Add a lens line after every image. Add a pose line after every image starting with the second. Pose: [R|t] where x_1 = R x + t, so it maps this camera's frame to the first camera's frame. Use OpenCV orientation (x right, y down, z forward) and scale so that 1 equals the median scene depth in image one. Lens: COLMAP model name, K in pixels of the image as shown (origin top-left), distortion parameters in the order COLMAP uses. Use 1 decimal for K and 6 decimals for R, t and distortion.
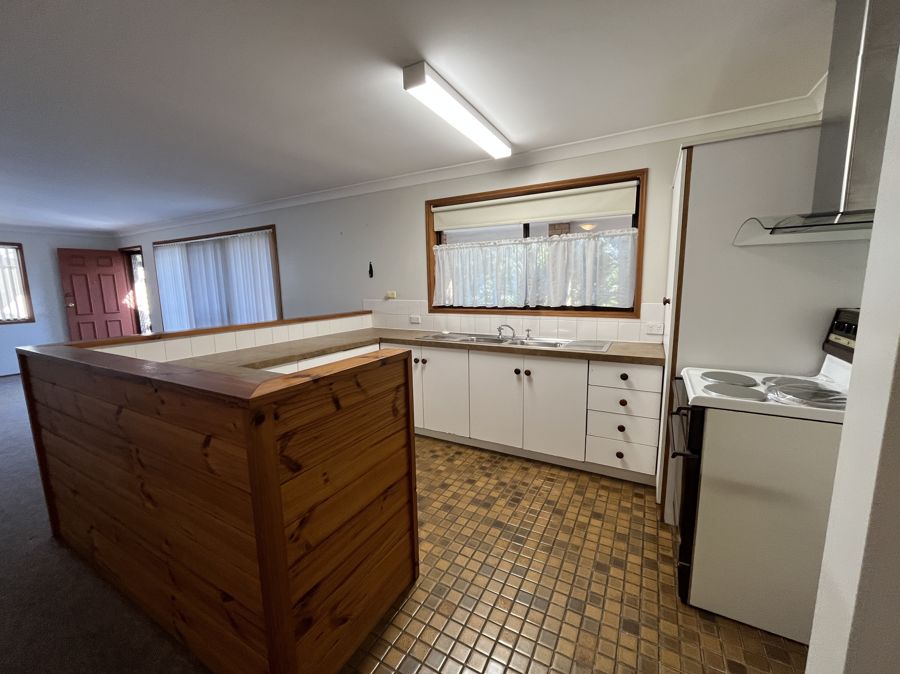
lens RADIAL K [[364.6, 0, 445.0], [0, 364.6, 338.5], [0, 0, 1]] dist [-0.004579, 0.000409]
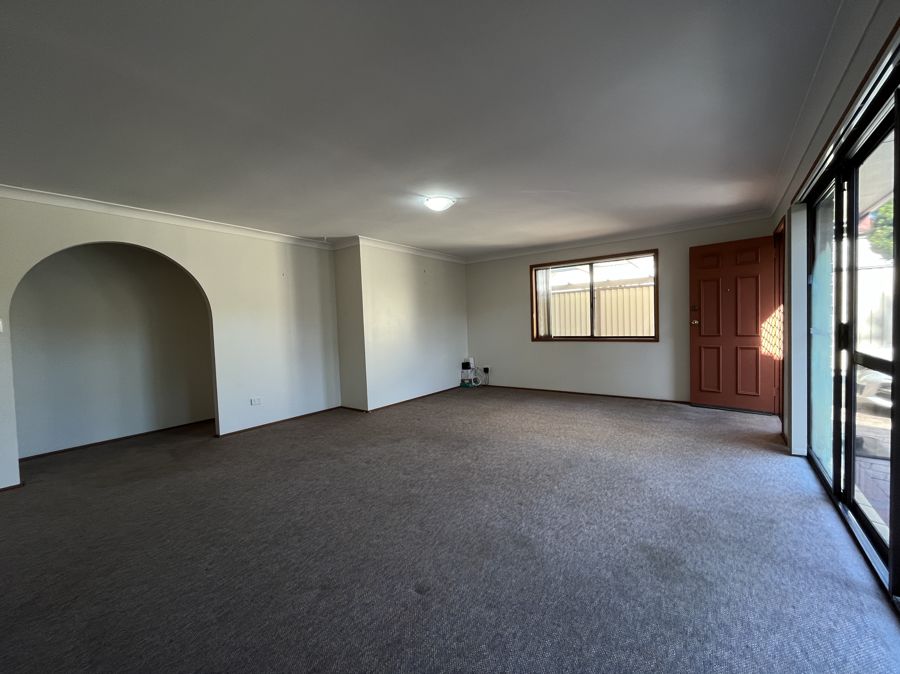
lens RADIAL K [[364.6, 0, 450.7], [0, 364.6, 335.1], [0, 0, 1]] dist [-0.004579, 0.000409]
pose [[-0.140638, 0.052244, -0.988682, -0.446016], [-0.110524, 0.991536, 0.068117, -0.121837], [0.983873, 0.118853, -0.133674, 1.217531]]
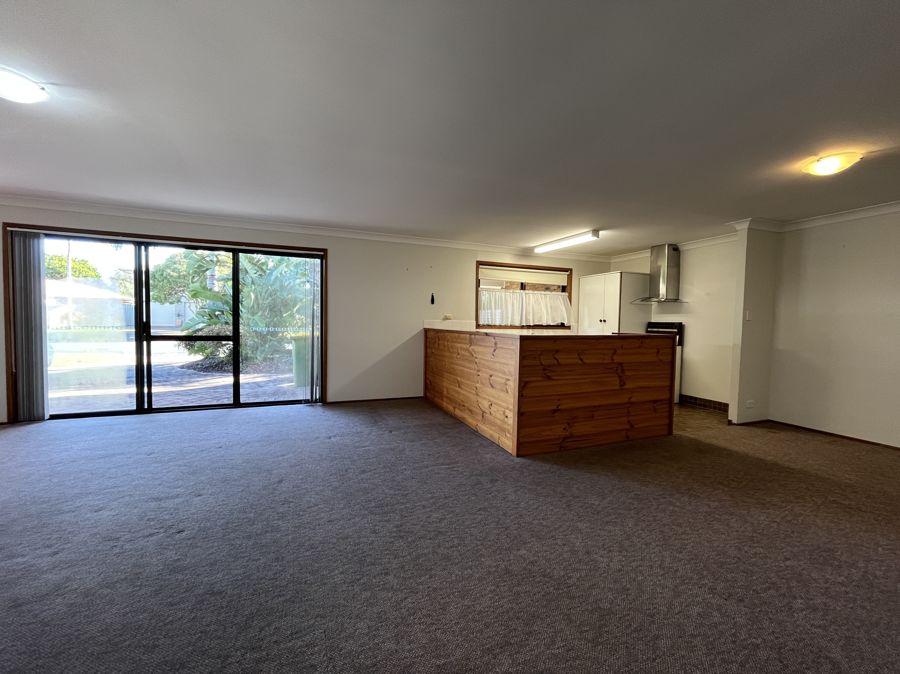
lens RADIAL K [[364.6, 0, 447.0], [0, 364.6, 341.7], [0, 0, 1]] dist [-0.004579, 0.000409]
pose [[0.638224, -0.015055, 0.769703, -1.586070], [0.085886, 0.994960, -0.051754, 0.069801], [-0.765045, 0.099138, 0.636300, 0.097094]]
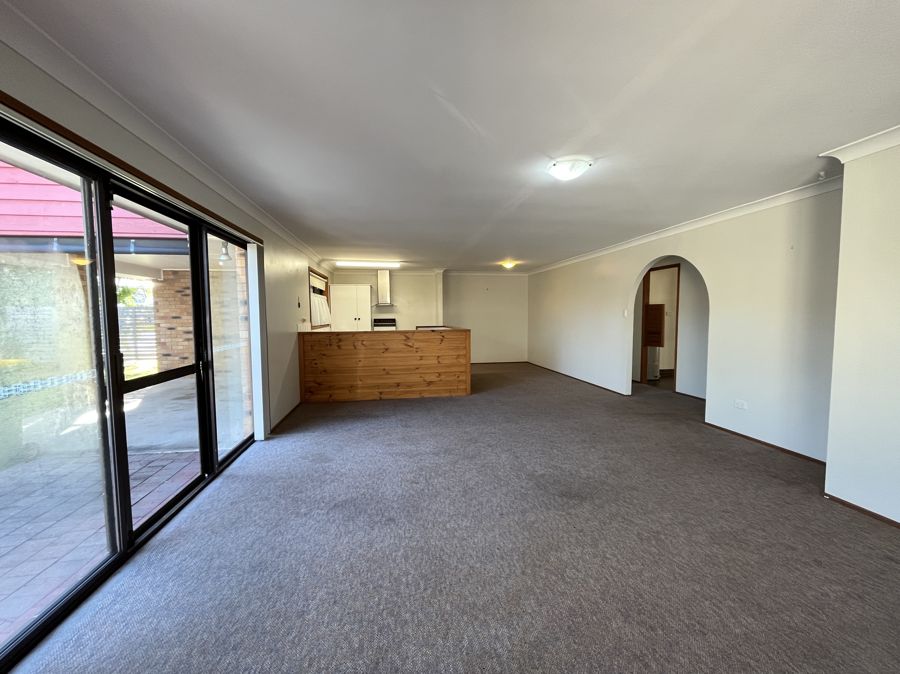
lens RADIAL K [[364.6, 0, 446.6], [0, 364.6, 335.5], [0, 0, 1]] dist [-0.004579, 0.000409]
pose [[-0.608465, -0.024641, 0.793198, -2.101944], [0.135841, 0.981532, 0.134695, -0.220878], [-0.781868, 0.189706, -0.593881, 1.786519]]
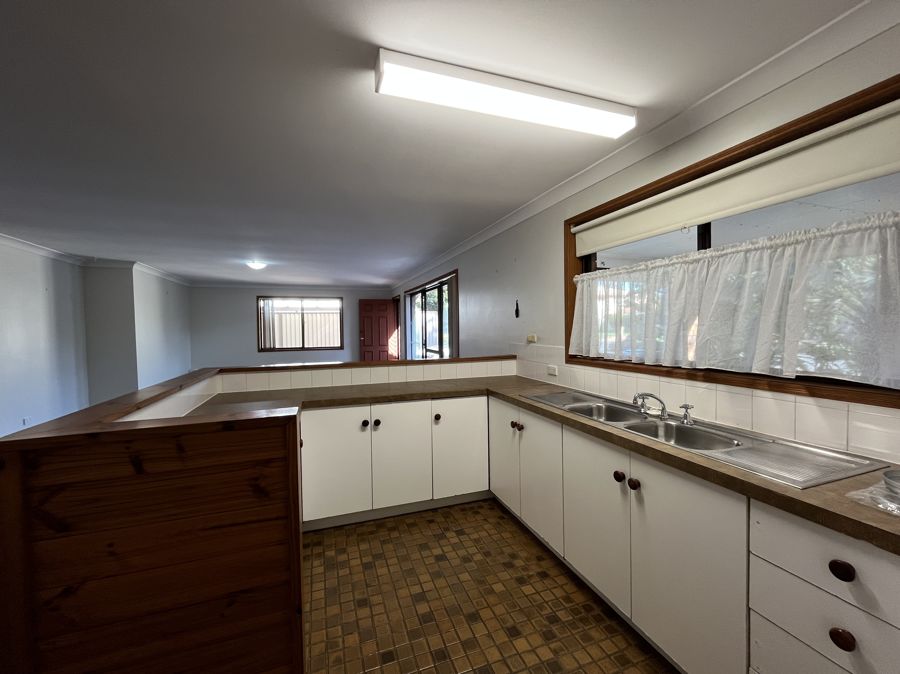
lens RADIAL K [[364.6, 0, 447.8], [0, 364.6, 337.4], [0, 0, 1]] dist [-0.004579, 0.000409]
pose [[0.751322, 0.025074, -0.659460, 0.315836], [-0.097237, 0.992577, -0.073042, -0.051191], [0.652733, 0.119002, 0.748183, 0.309793]]
